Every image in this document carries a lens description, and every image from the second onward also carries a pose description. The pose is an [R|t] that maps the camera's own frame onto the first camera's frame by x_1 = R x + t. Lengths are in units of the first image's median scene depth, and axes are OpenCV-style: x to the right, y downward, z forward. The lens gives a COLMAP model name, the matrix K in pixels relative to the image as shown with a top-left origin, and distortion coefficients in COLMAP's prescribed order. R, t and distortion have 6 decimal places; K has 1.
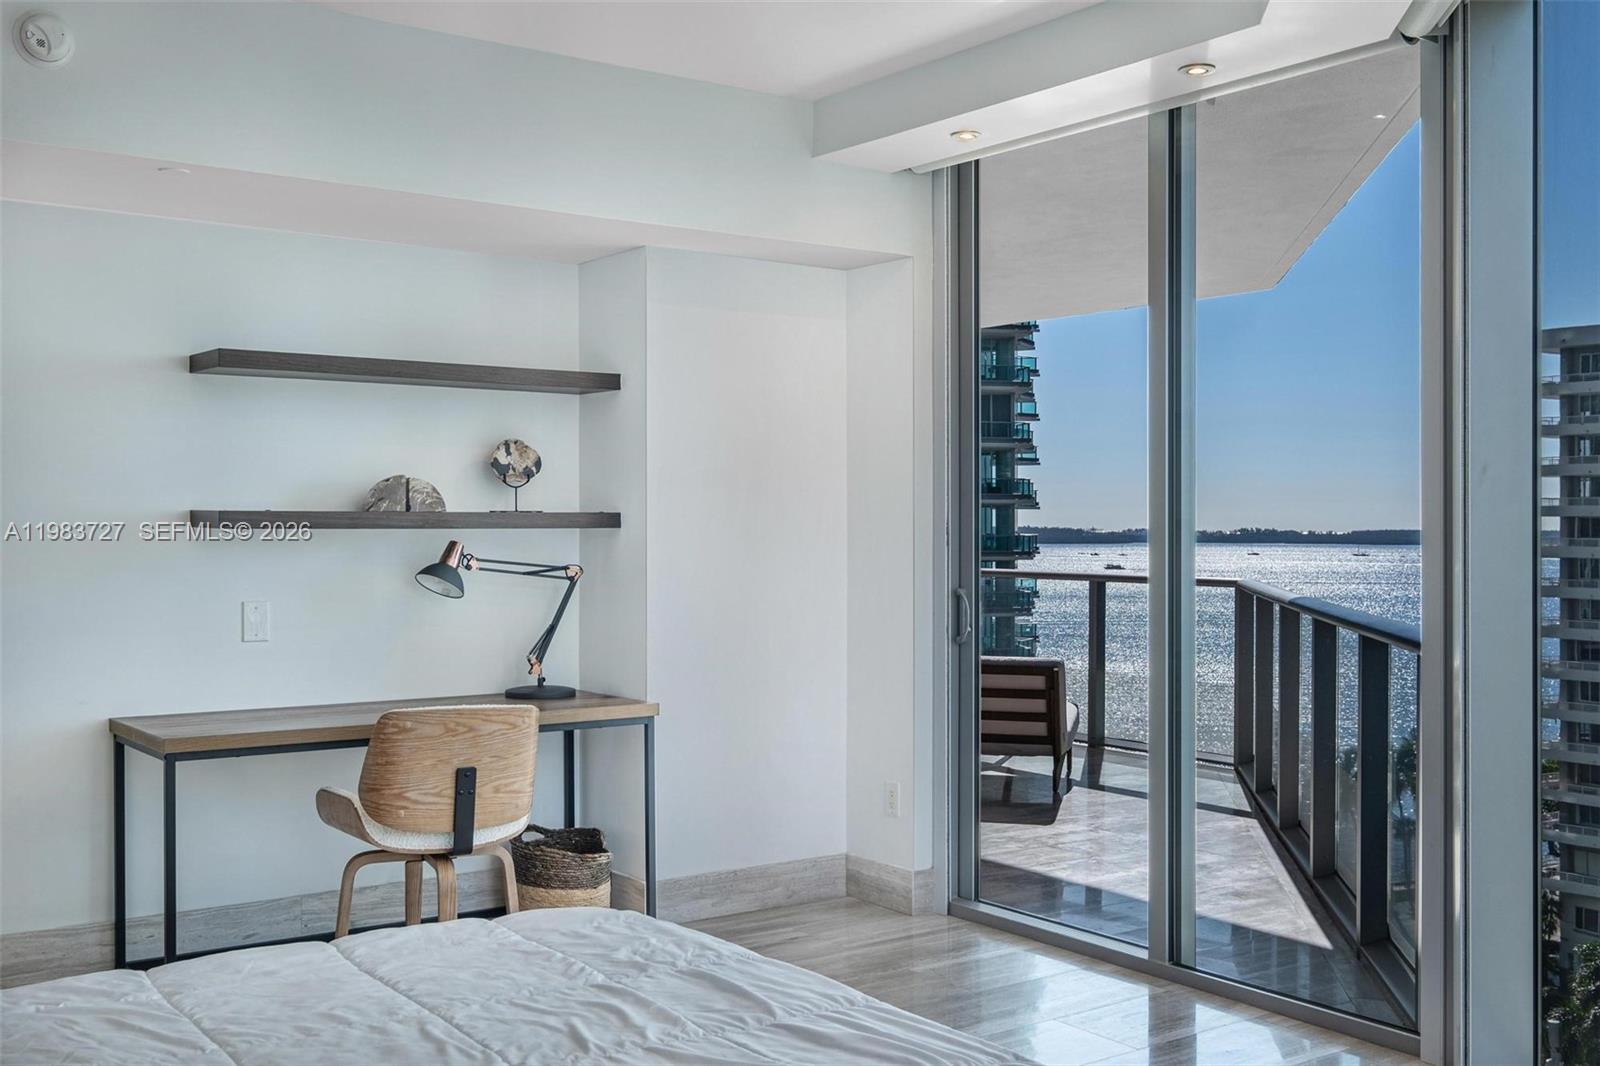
lens RADIAL K [[1669.1, 0, 803.0], [0, 1669.1, 523.3], [0, 0, 1]] dist [-0.002717, 0.000000]
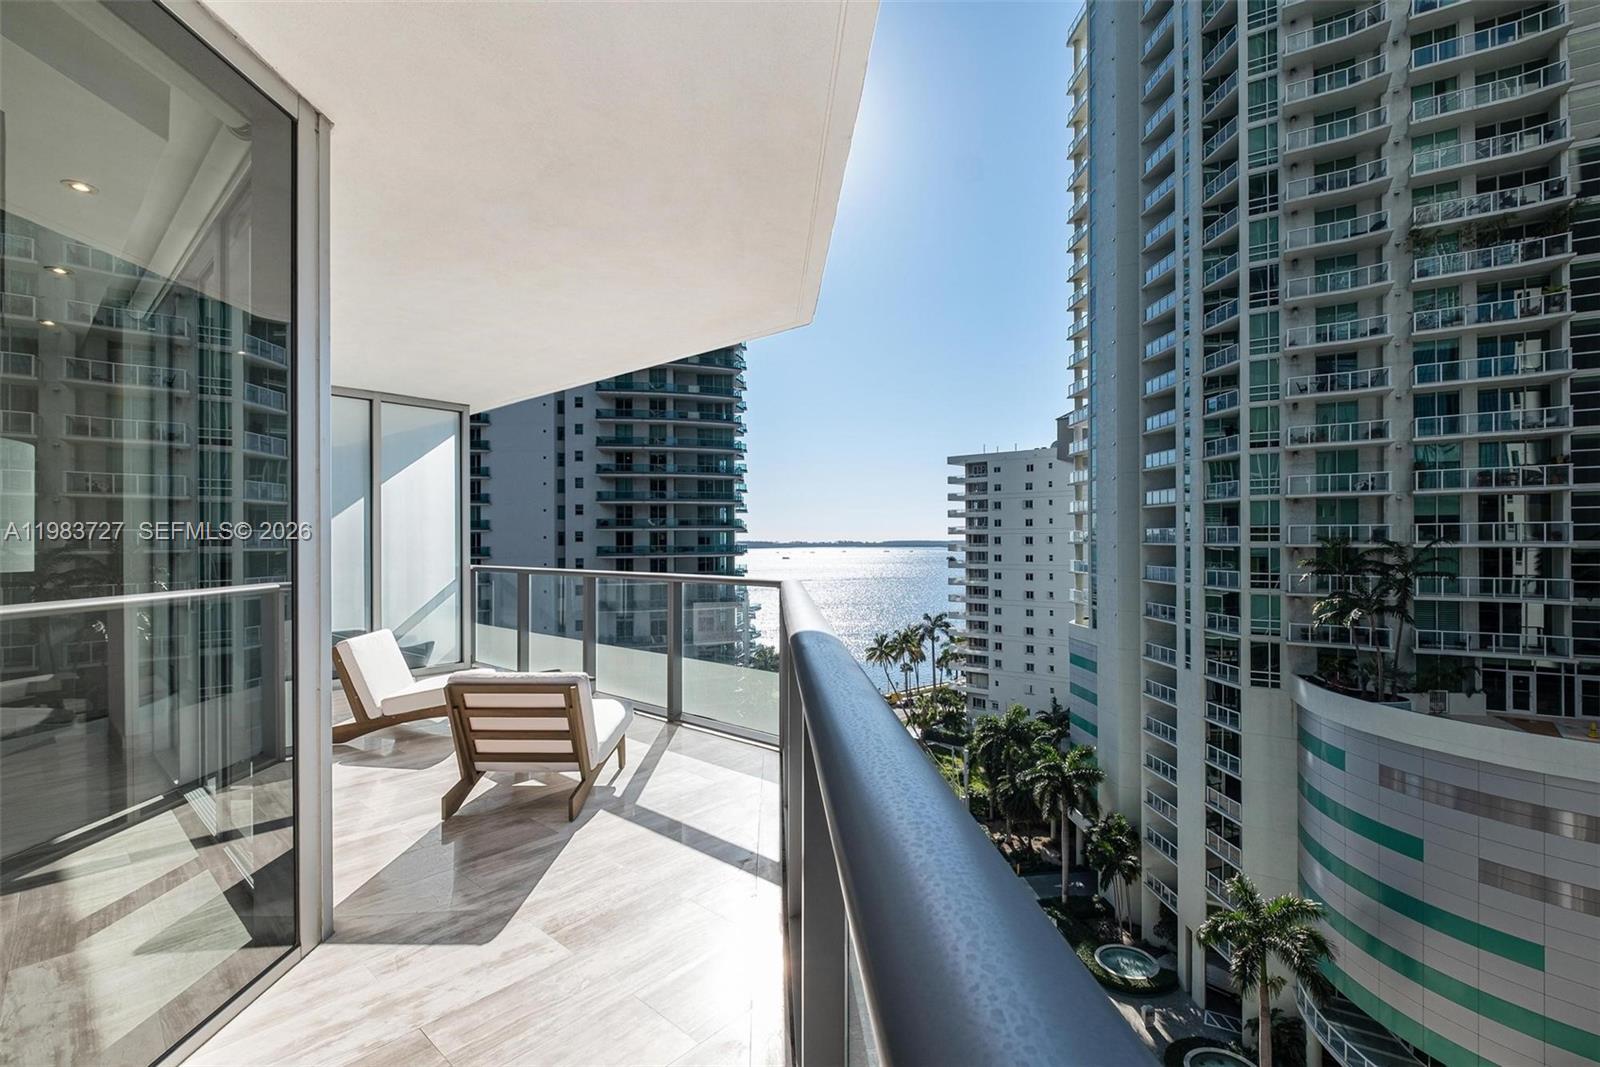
lens RADIAL K [[705.7, 0, 803.6], [0, 705.7, 540.8], [0, 0, 1]] dist [-0.004399, -0.000940]
pose [[0.978630, -0.006742, 0.205516, 0.306097], [0.006352, 0.999977, 0.002559, 0.008378], [-0.205529, -0.001199, 0.978650, 0.915150]]
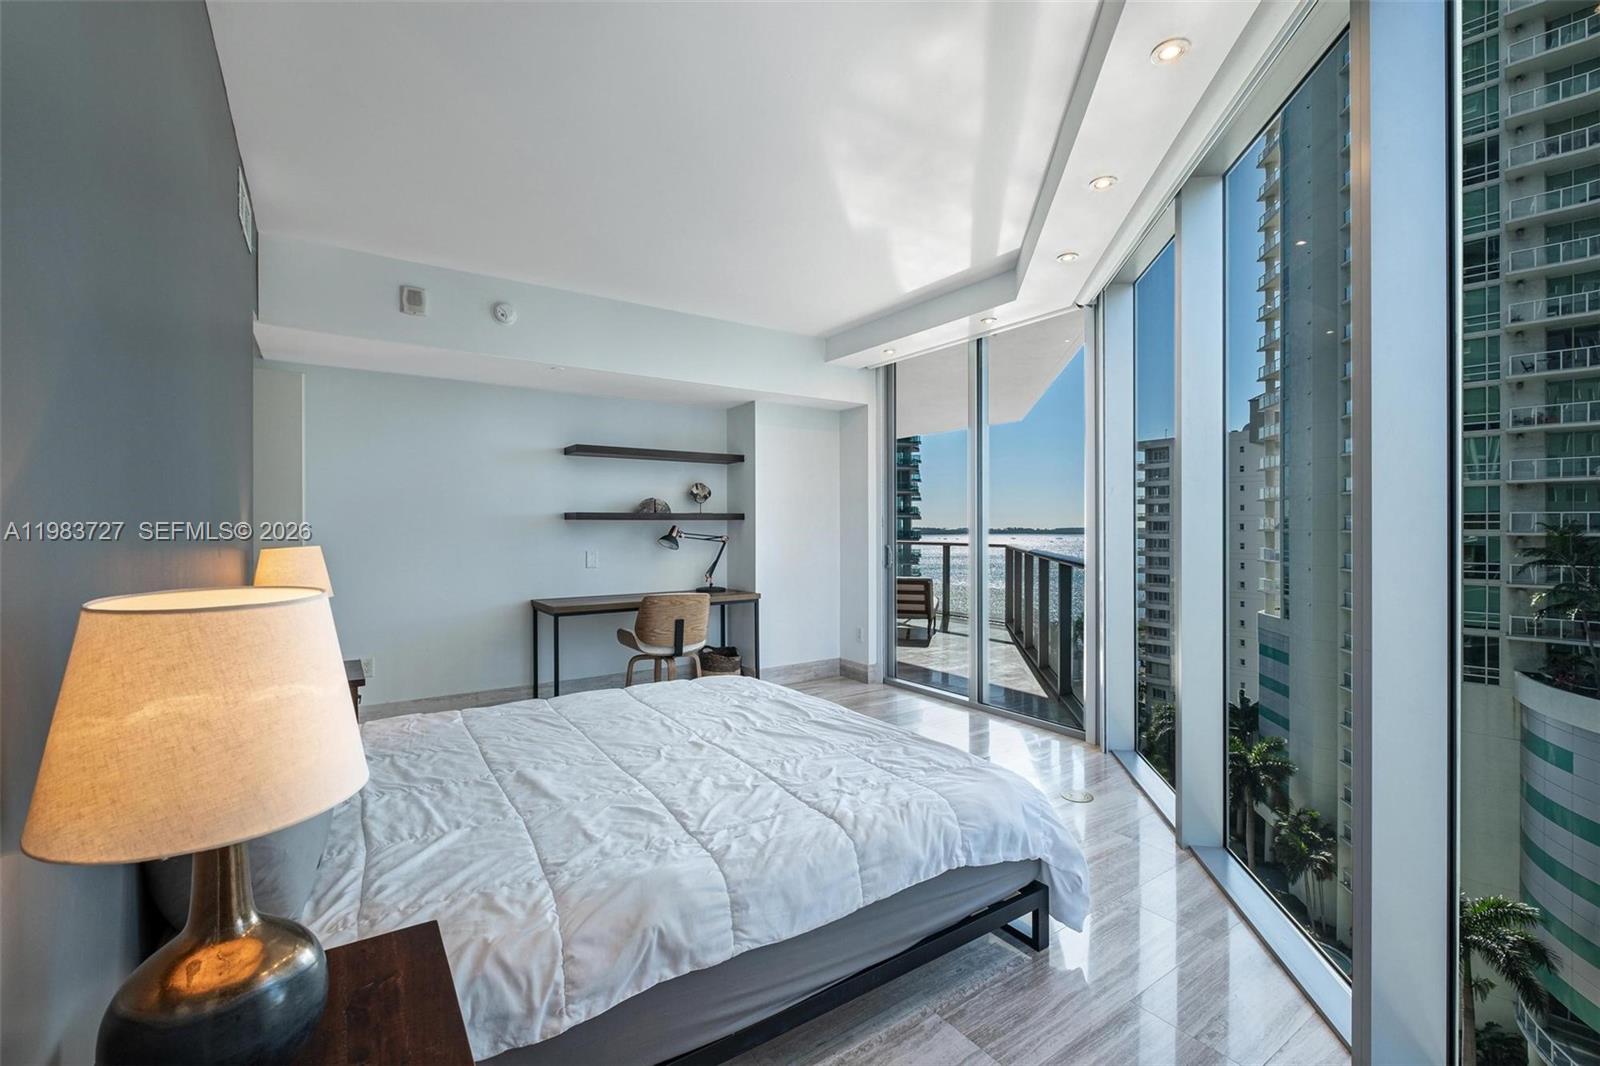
lens RADIAL K [[705.7, 0, 803.5], [0, 705.7, 525.6], [0, 0, 1]] dist [-0.004399, -0.000940]
pose [[0.999679, -0.002629, -0.025203, -0.000244], [0.002617, 0.999996, -0.000522, 0.011890], [0.025204, 0.000456, 0.999682, 0.000360]]
